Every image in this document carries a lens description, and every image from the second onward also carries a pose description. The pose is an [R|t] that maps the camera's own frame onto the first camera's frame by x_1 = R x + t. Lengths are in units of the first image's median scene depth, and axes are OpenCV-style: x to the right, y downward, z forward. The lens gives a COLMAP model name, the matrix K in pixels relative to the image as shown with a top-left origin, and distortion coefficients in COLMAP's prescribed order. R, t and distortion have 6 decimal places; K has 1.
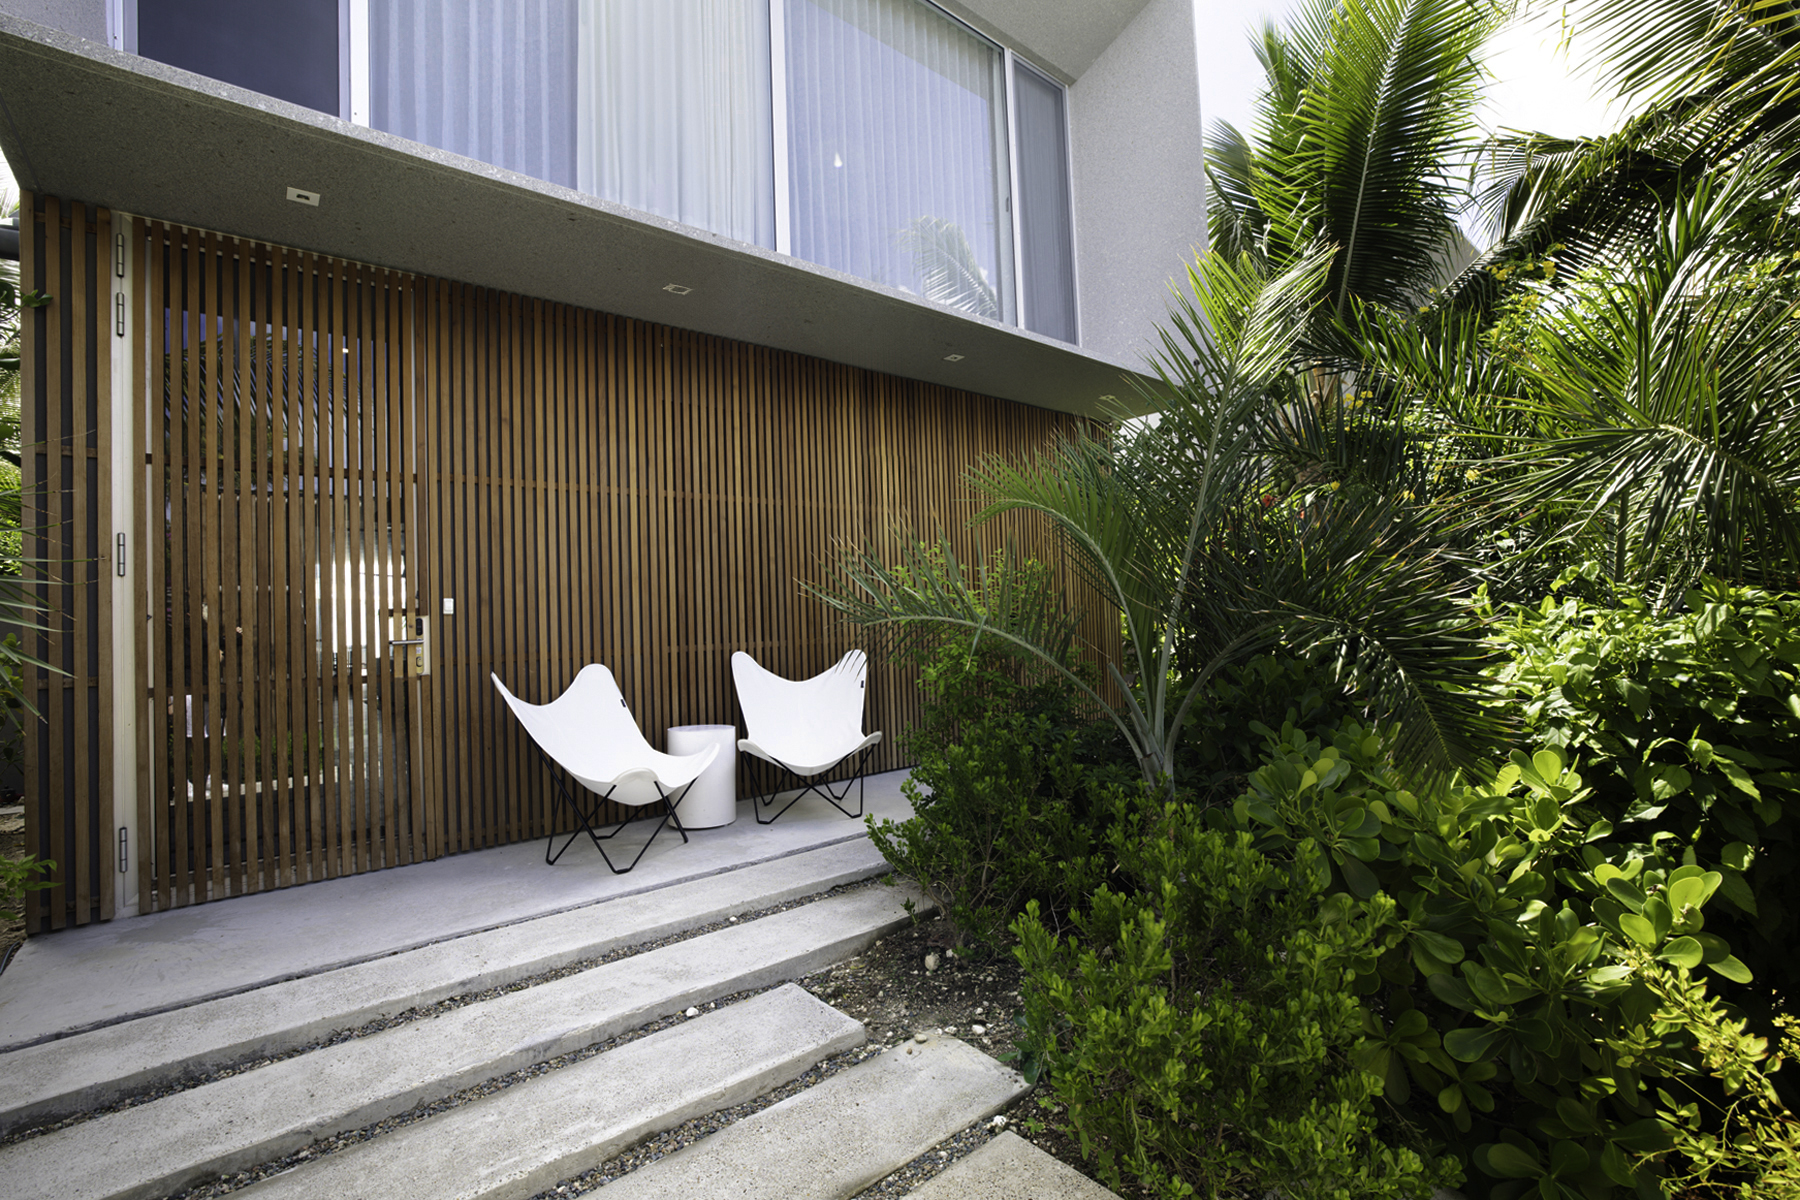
lens RADIAL K [[755.8, 0, 900.0], [0, 755.8, 600.0], [0, 0, 1]] dist [-0.000494, -0.000077]
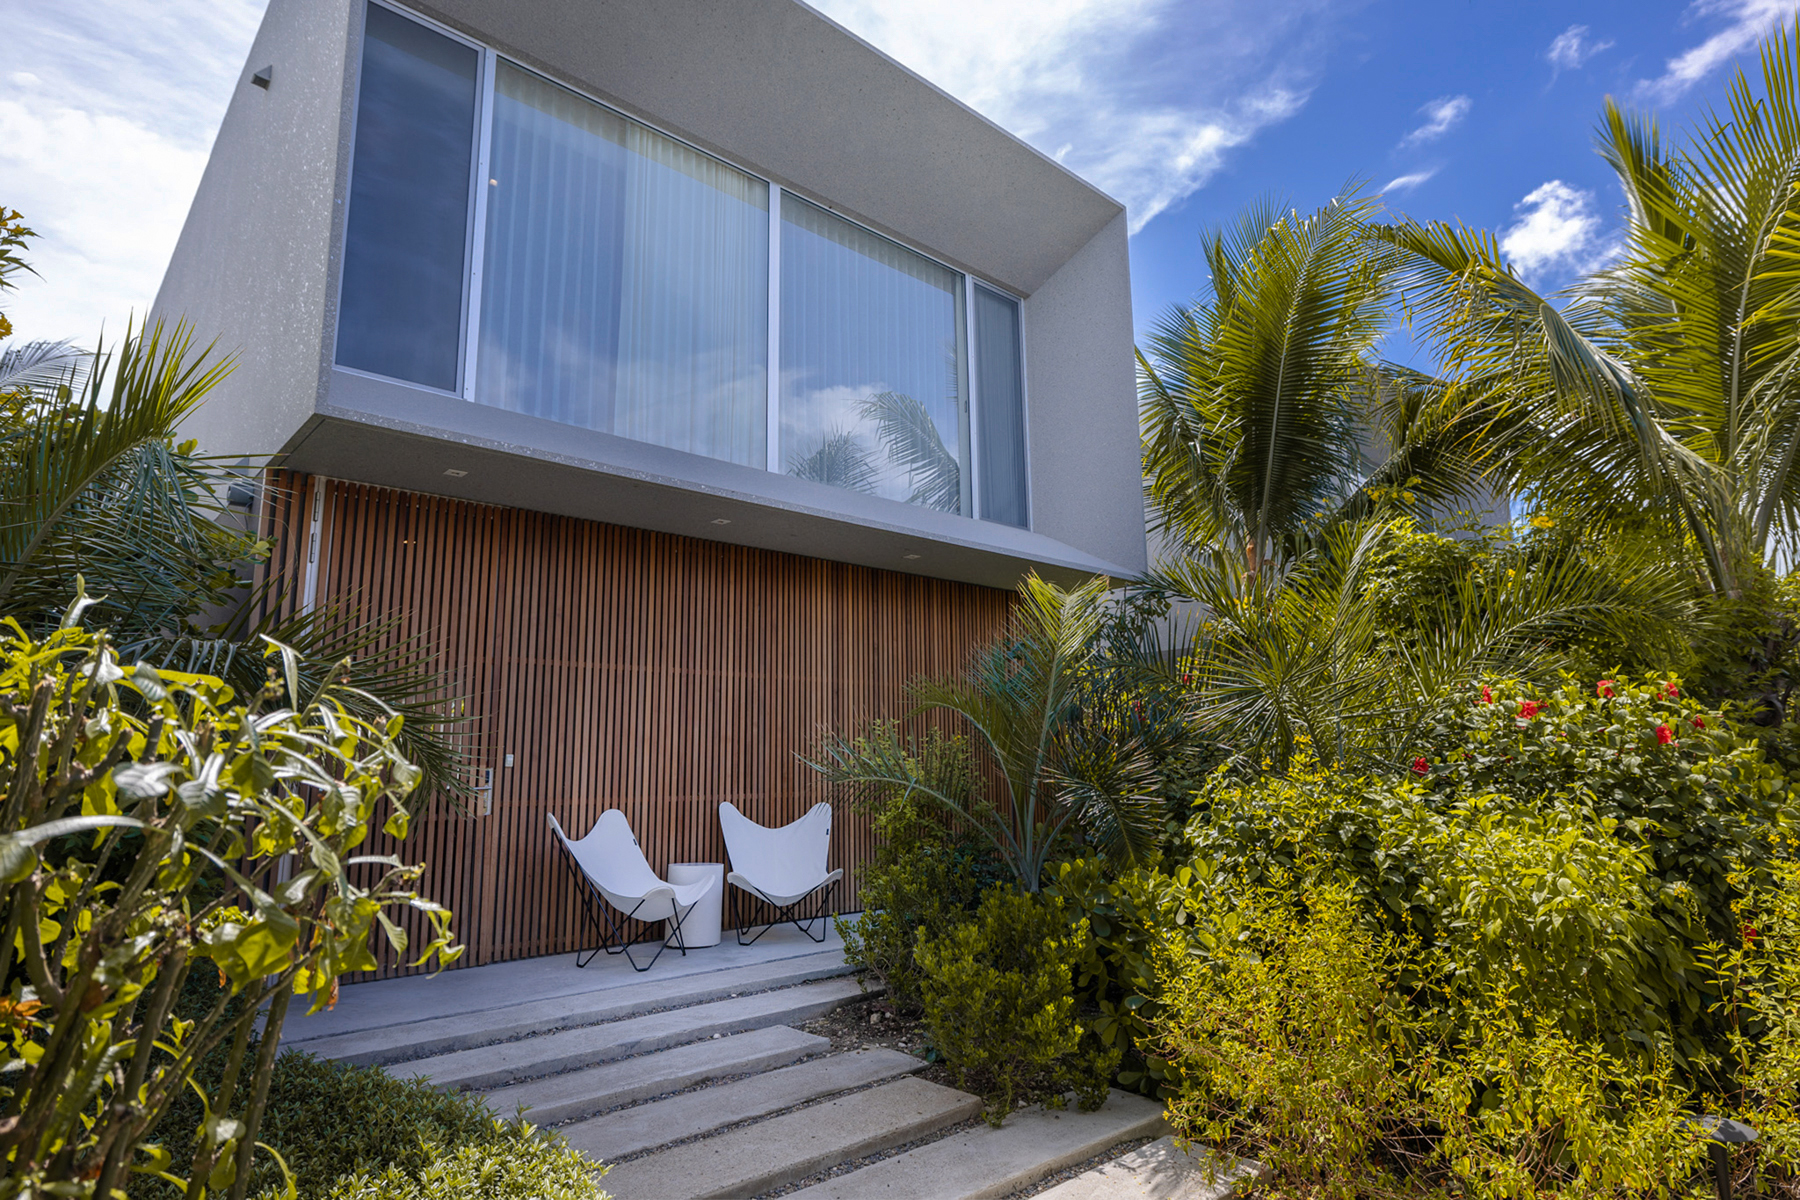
lens RADIAL K [[951.6, 0, 900.0], [0, 951.6, 600.0], [0, 0, 1]] dist [-0.000366, -0.000026]
pose [[0.999050, 0.027180, 0.034060, 0.003776], [-0.021644, 0.987914, -0.153482, -0.023565], [-0.037820, 0.152599, 0.987564, -0.577819]]
